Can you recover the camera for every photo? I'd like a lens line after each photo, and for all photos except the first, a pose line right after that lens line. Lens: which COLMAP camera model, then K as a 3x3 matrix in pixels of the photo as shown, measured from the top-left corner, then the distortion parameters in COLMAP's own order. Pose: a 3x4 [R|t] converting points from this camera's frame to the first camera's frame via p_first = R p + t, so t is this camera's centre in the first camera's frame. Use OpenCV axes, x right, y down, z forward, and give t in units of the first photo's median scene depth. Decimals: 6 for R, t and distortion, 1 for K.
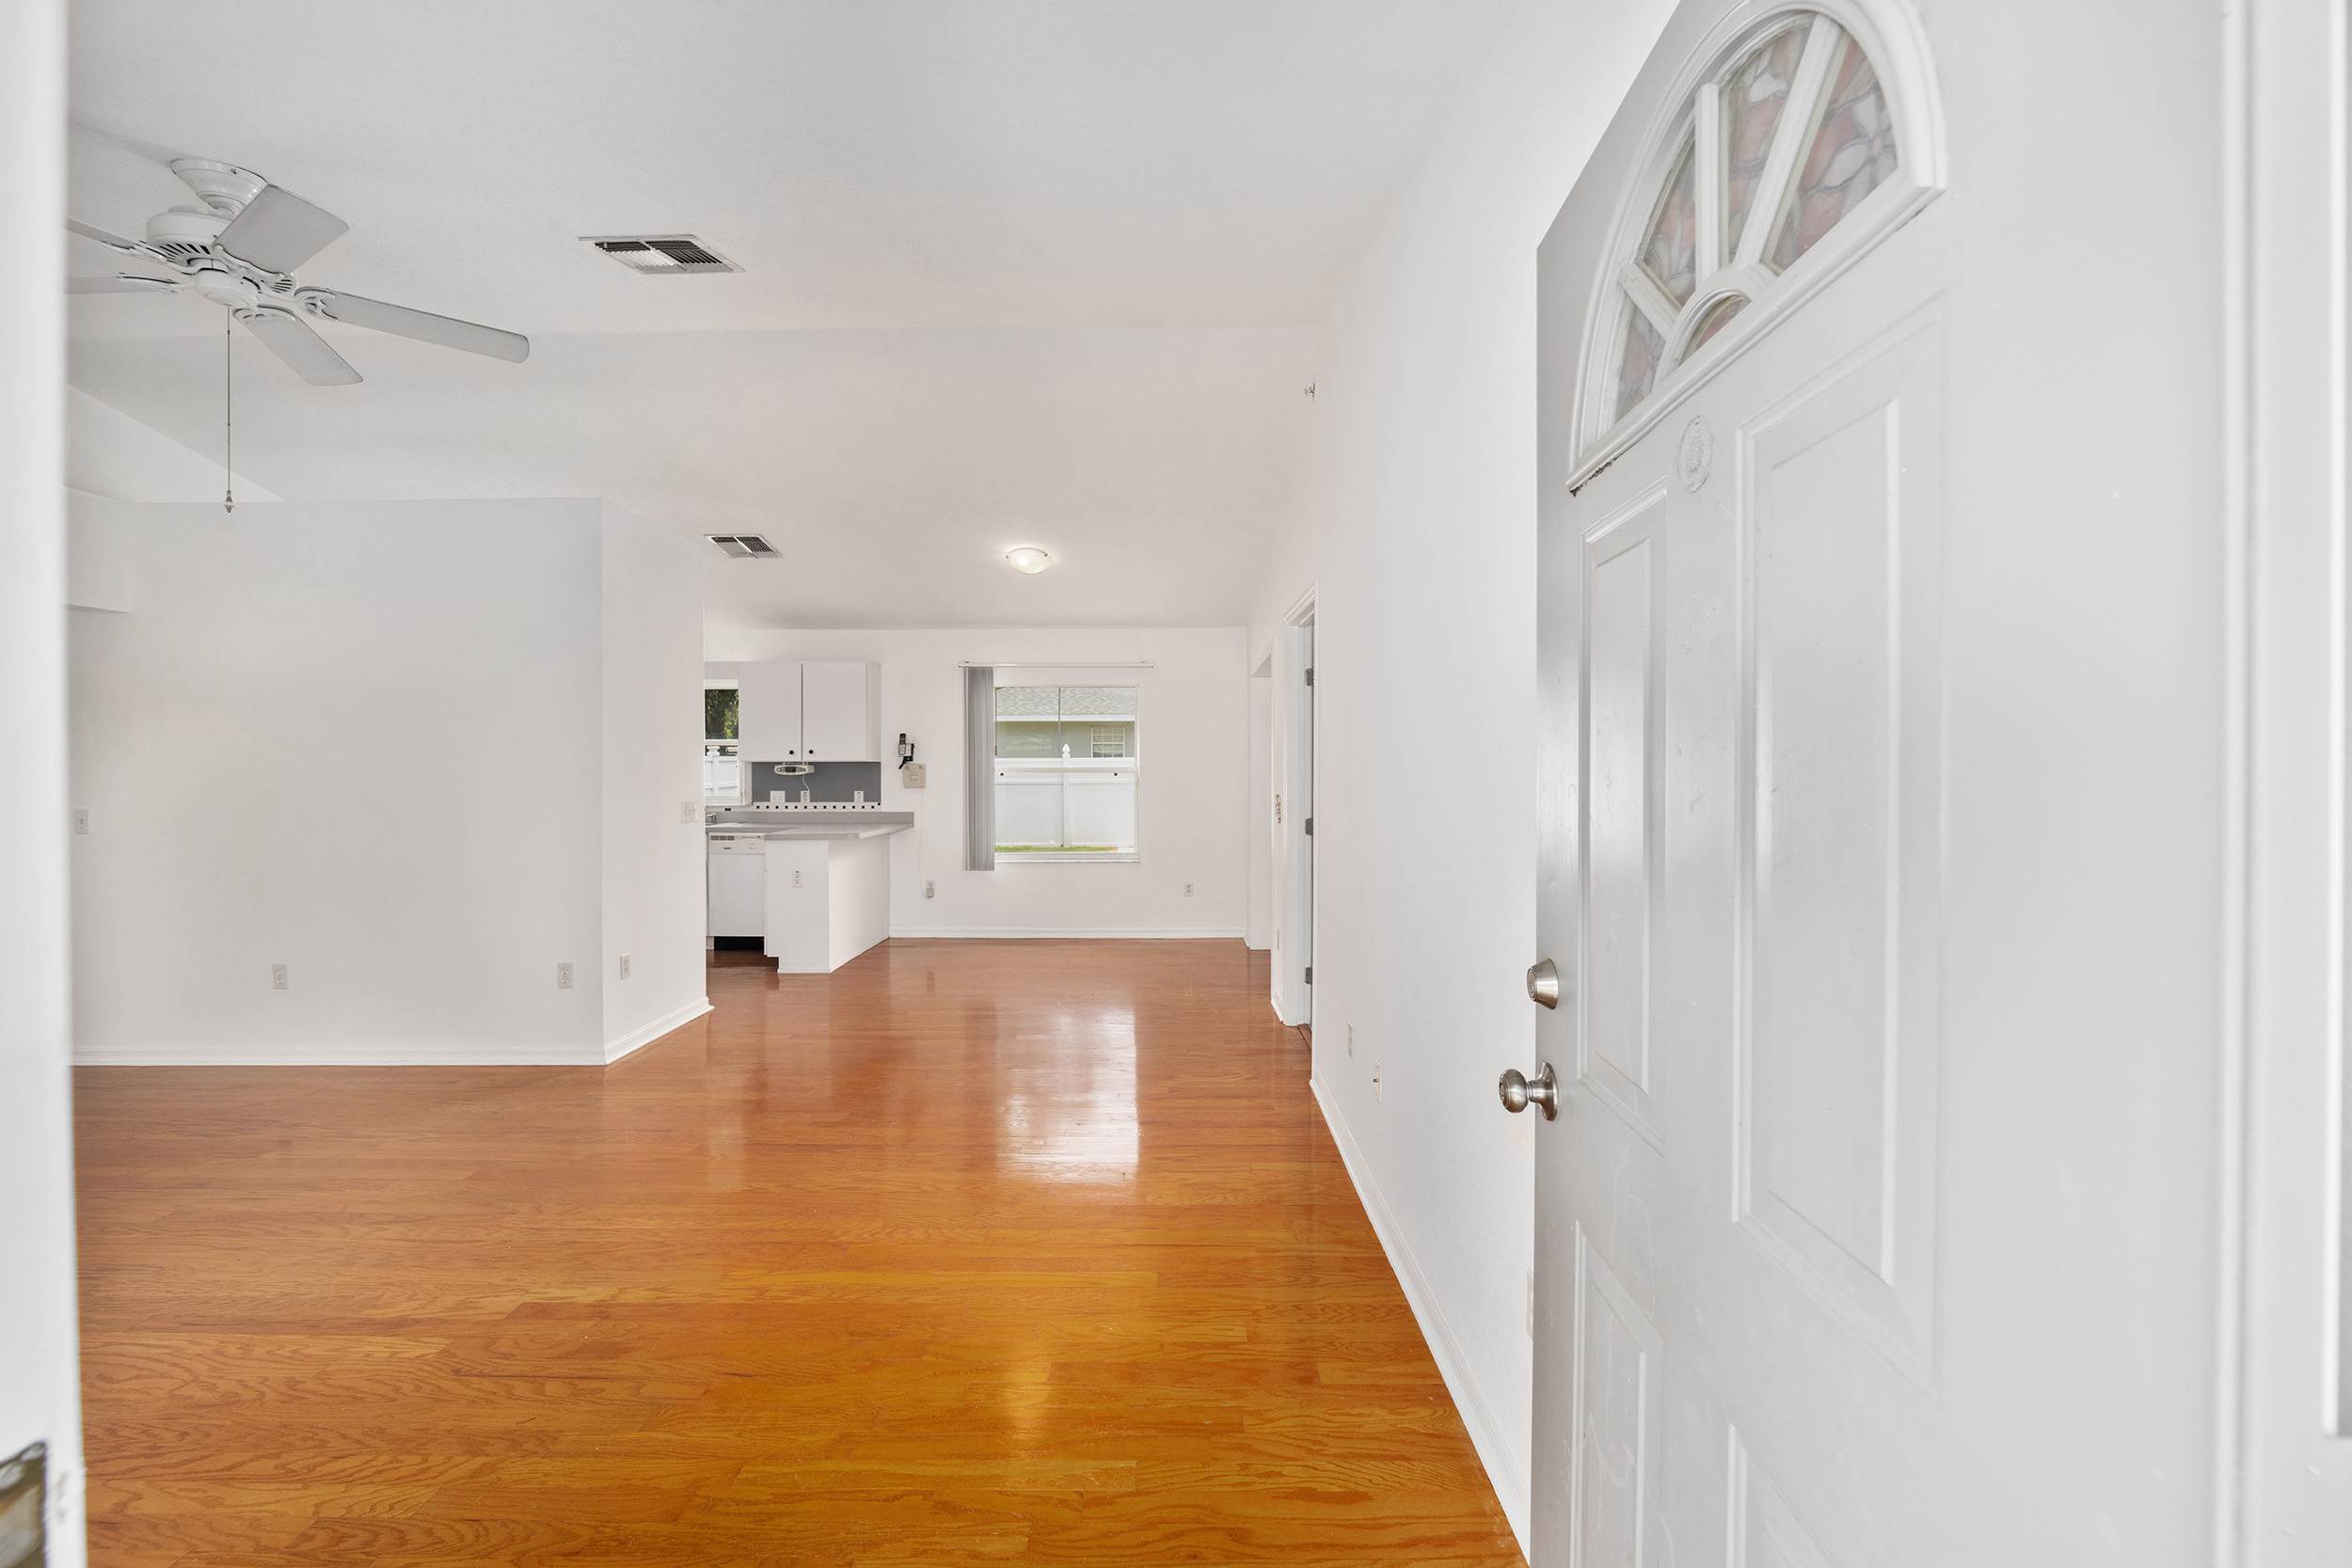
lens RADIAL K [[957.3, 0, 1172.5], [0, 957.3, 773.8], [0, 0, 1]] dist [-0.011911, 0.000391]
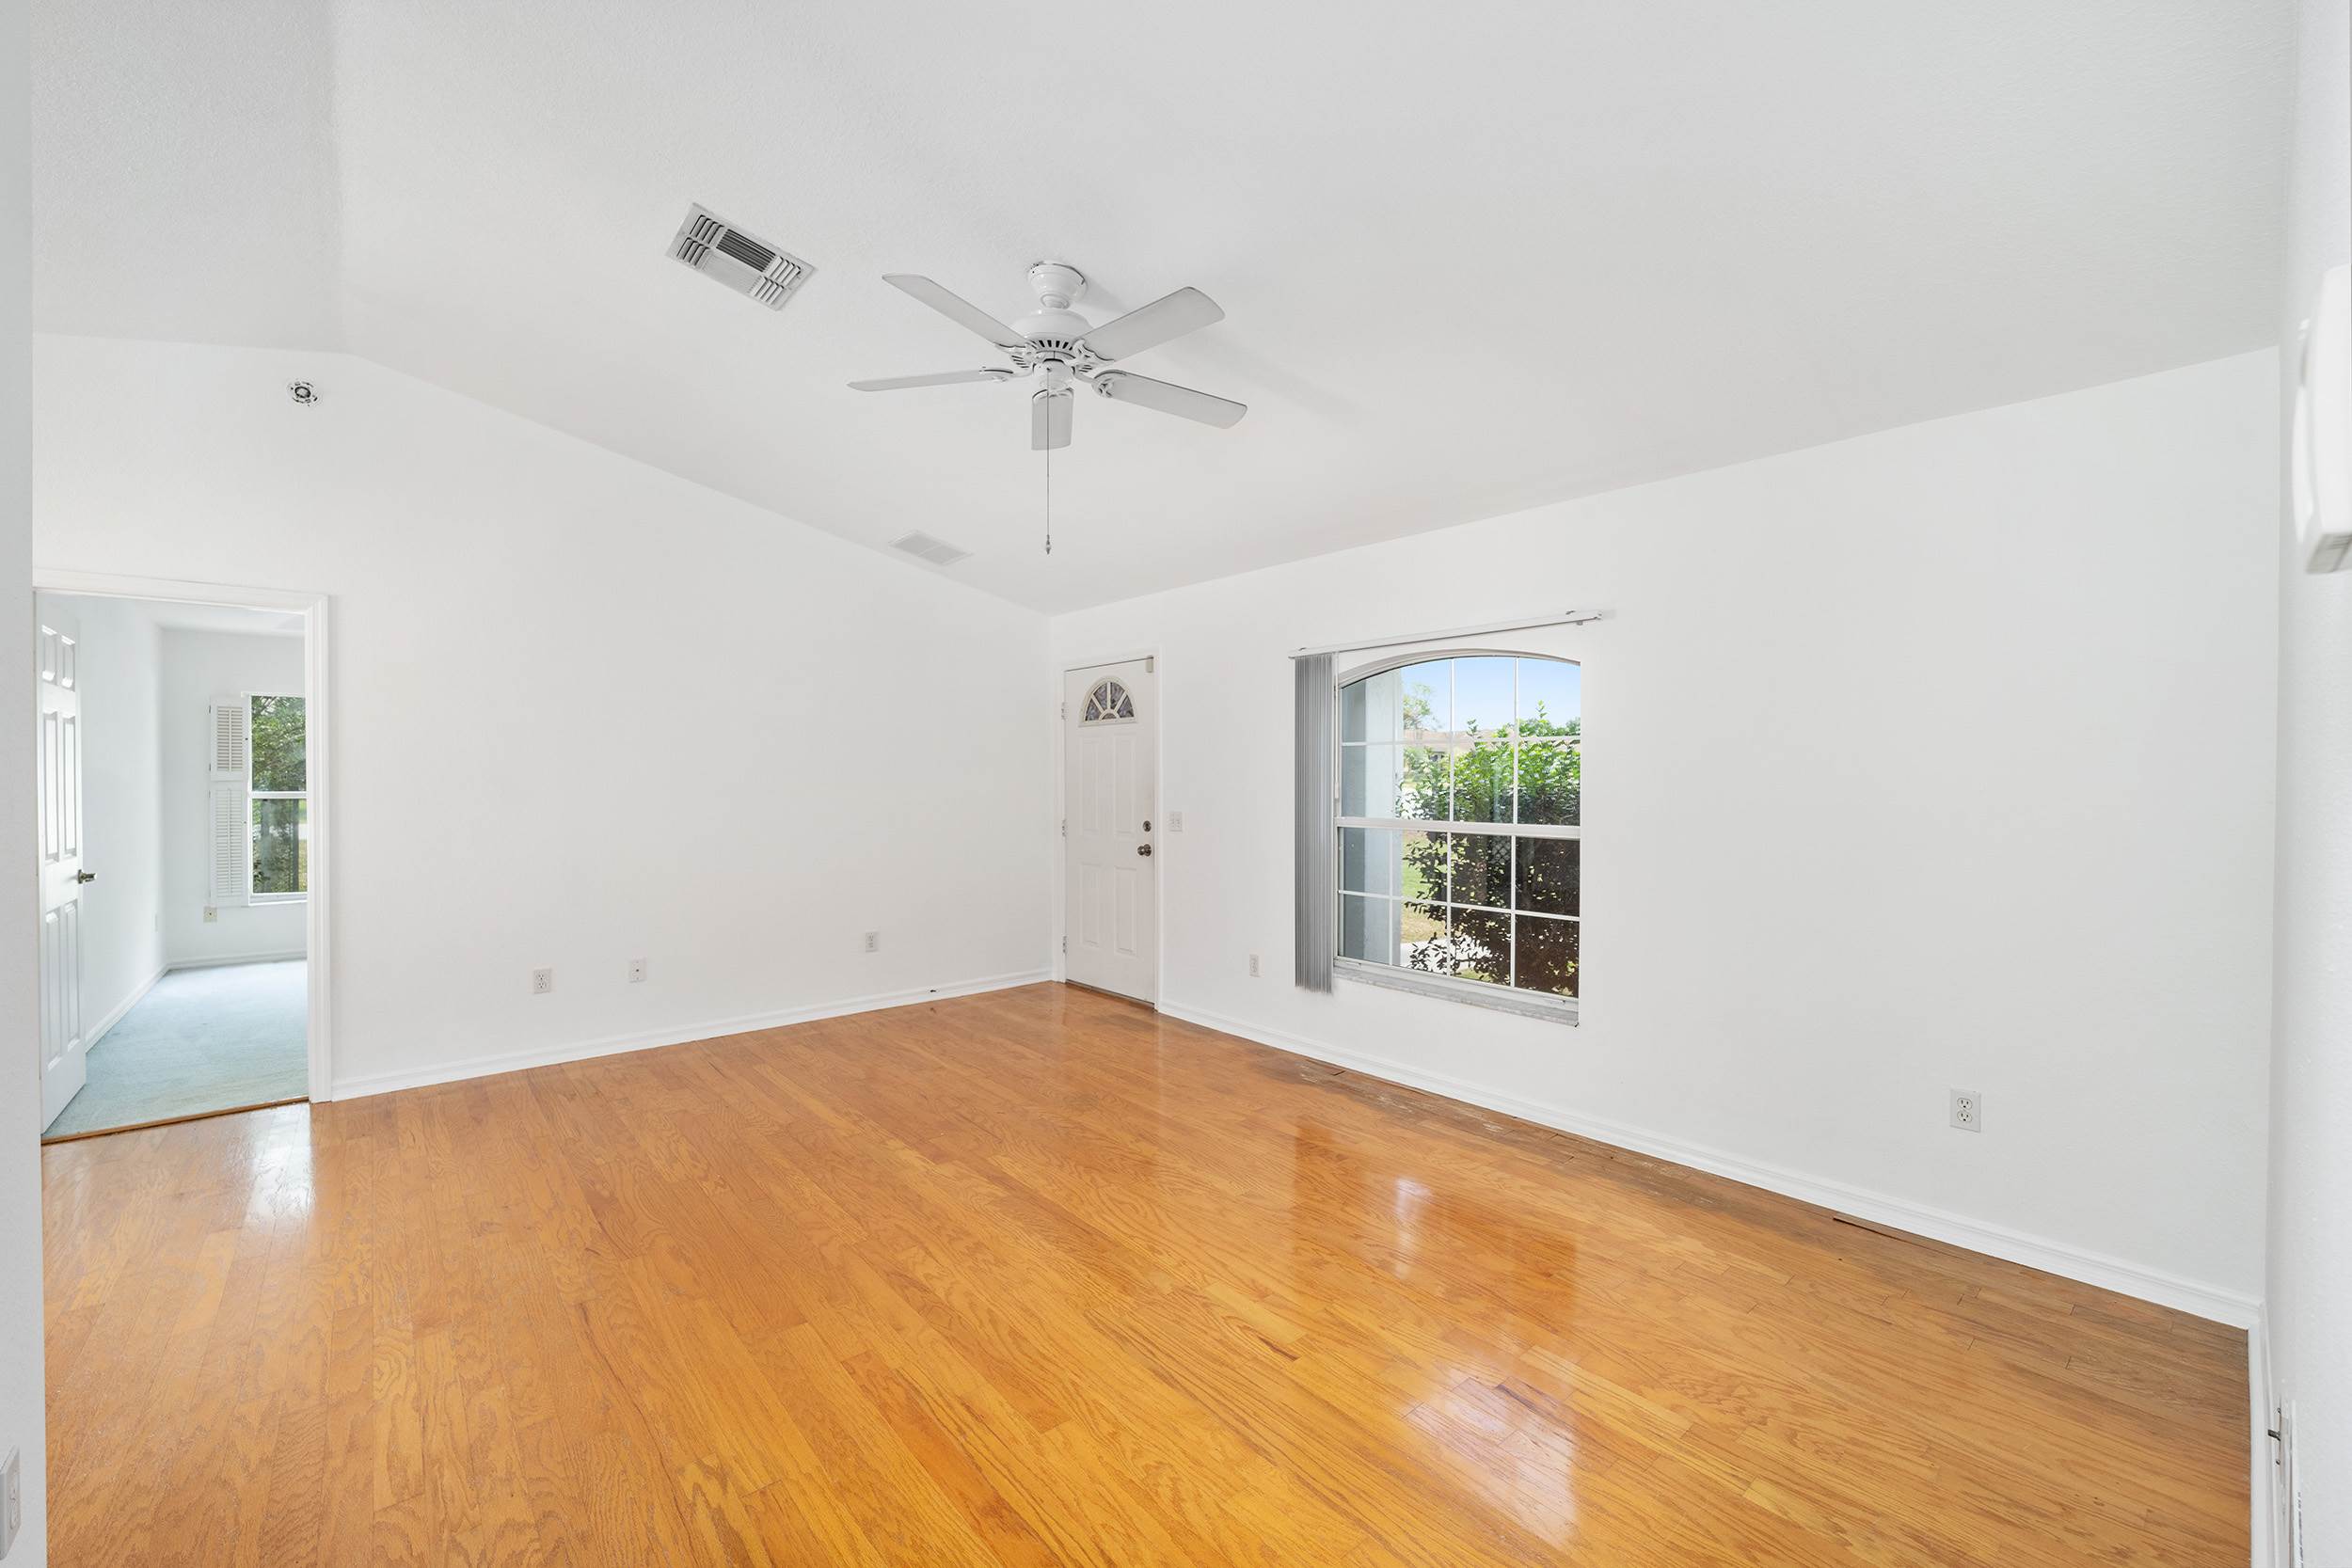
lens RADIAL K [[957.3, 0, 1179.2], [0, 957.3, 781.0], [0, 0, 1]] dist [-0.011911, 0.000391]
pose [[-0.662553, -0.001495, 0.749014, -1.248759], [0.008542, 0.999918, 0.009551, -0.011558], [-0.748966, 0.012726, -0.662486, 1.049596]]
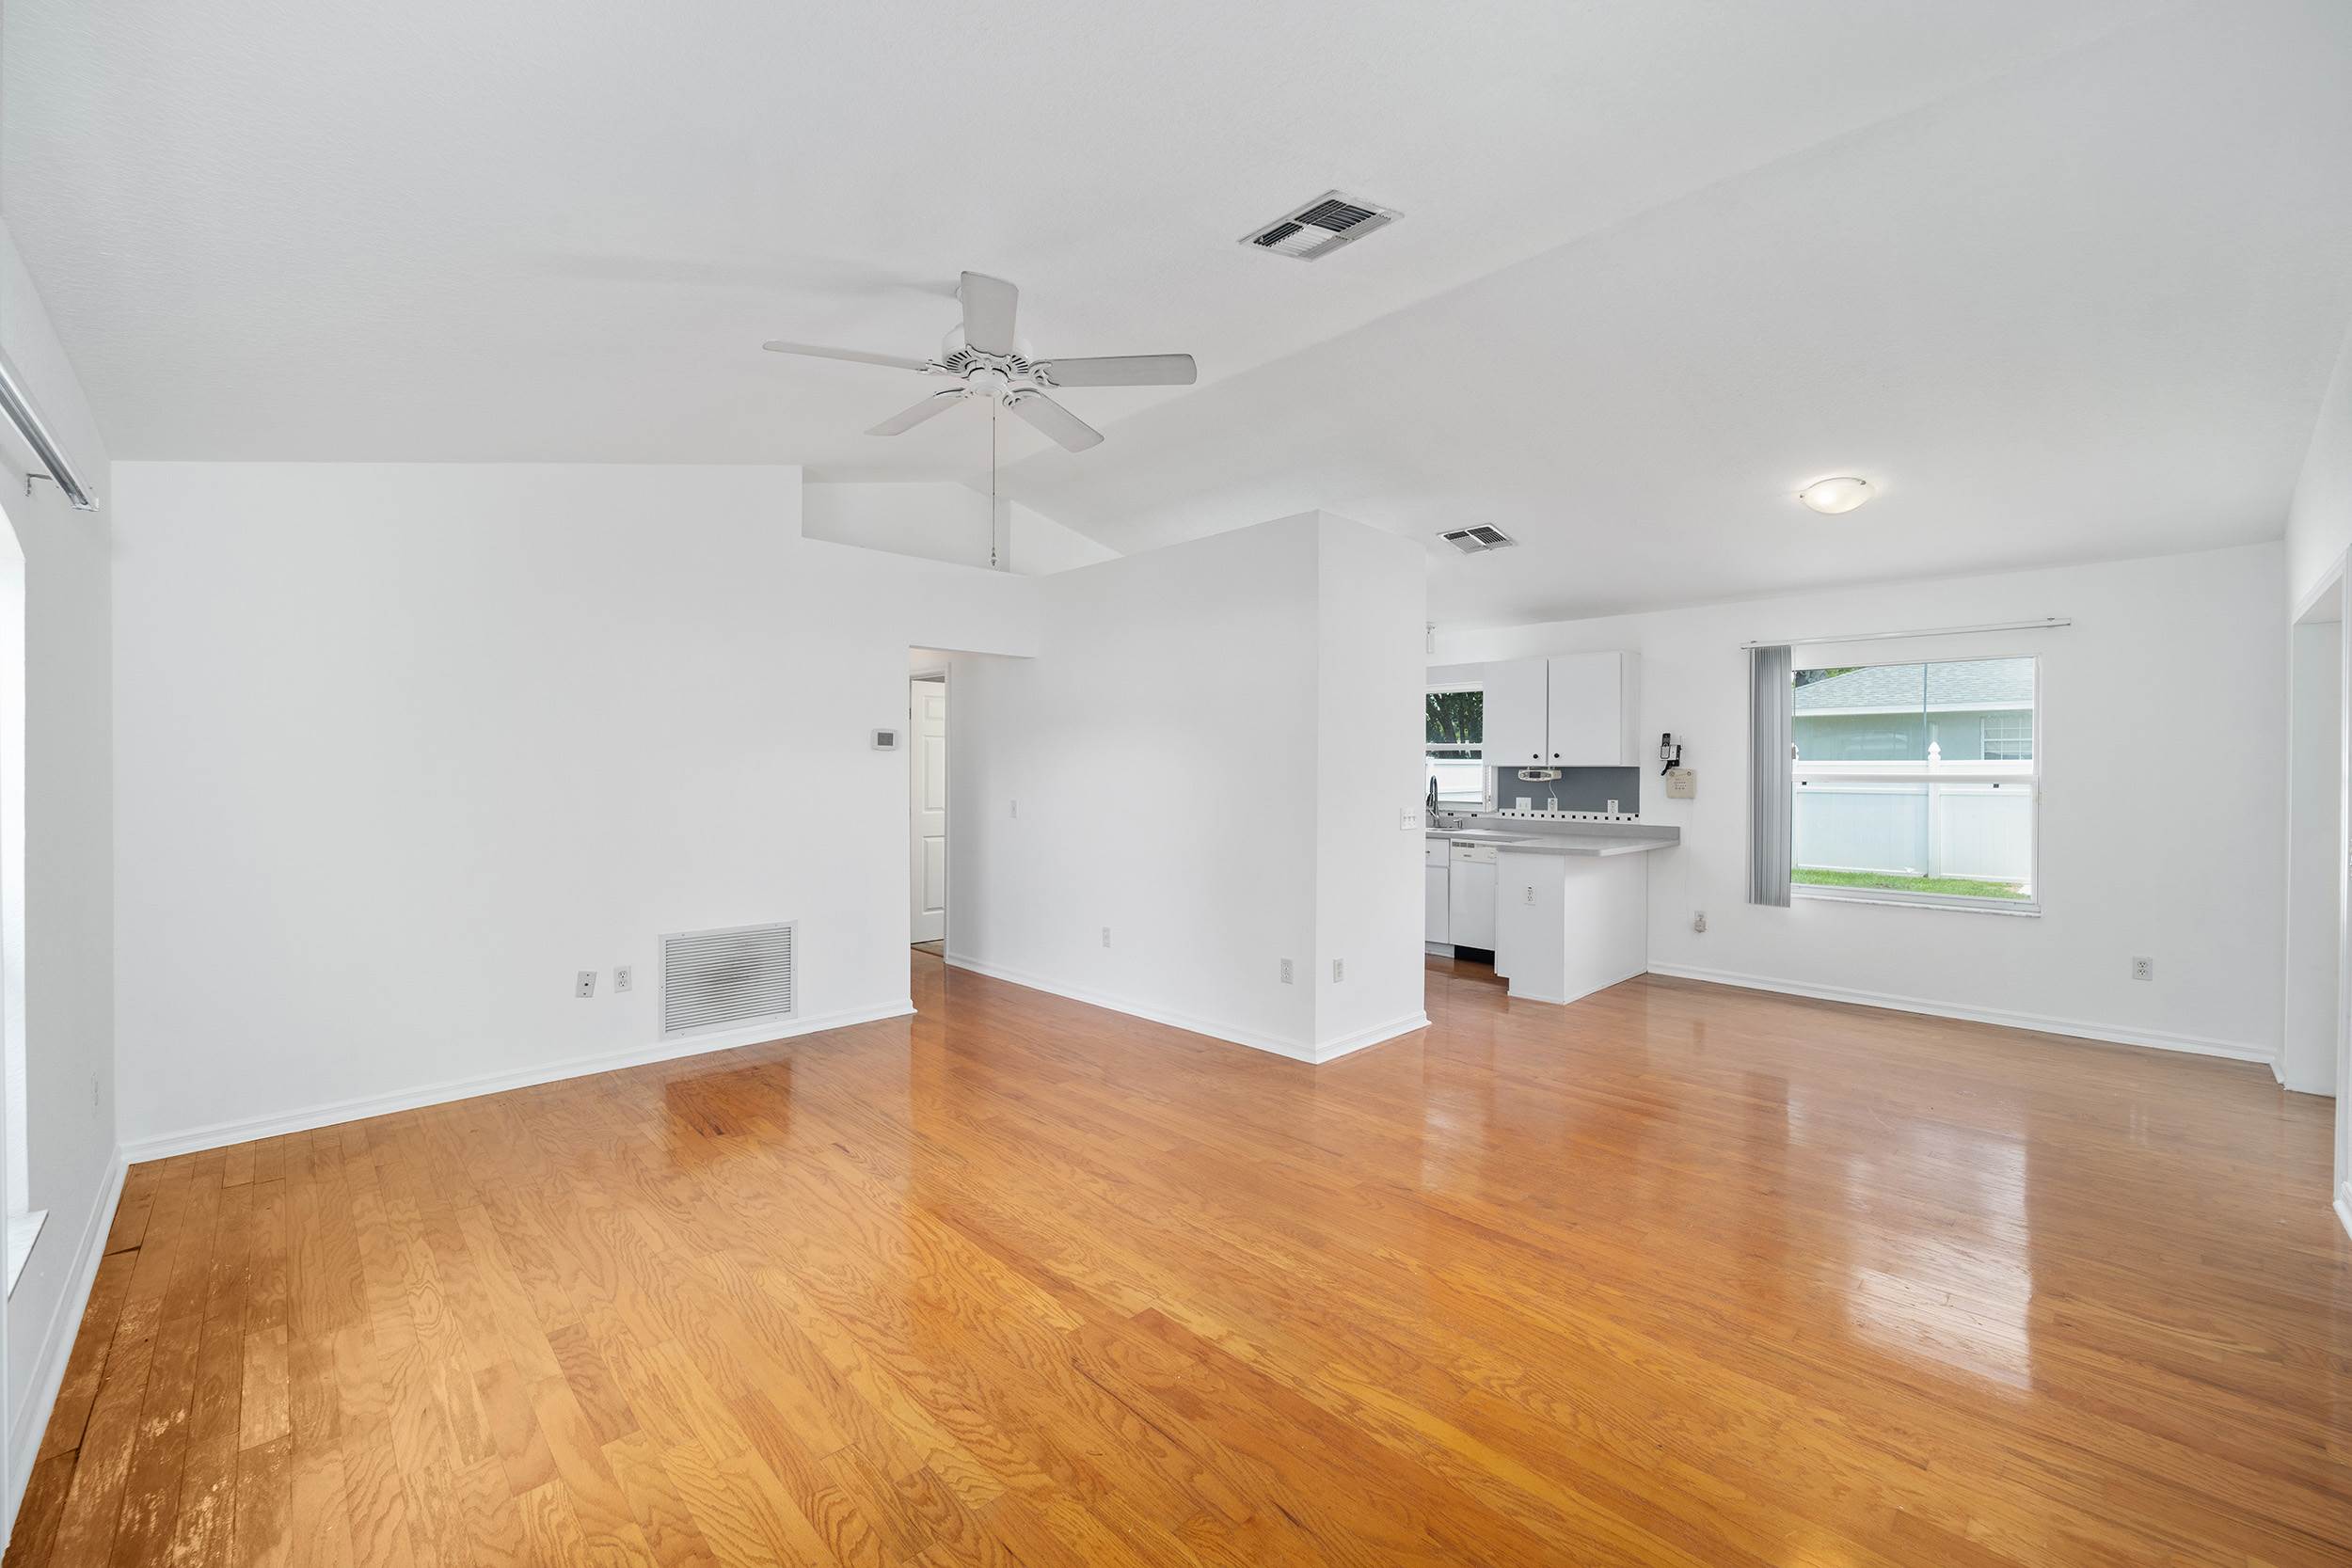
lens RADIAL K [[957.3, 0, 1165.9], [0, 957.3, 774.0], [0, 0, 1]] dist [-0.011911, 0.000391]
pose [[0.695424, 0.007187, -0.718563, 0.031680], [-0.008980, 0.999959, 0.001311, -0.006329], [0.718543, 0.005541, 0.695460, 0.192960]]
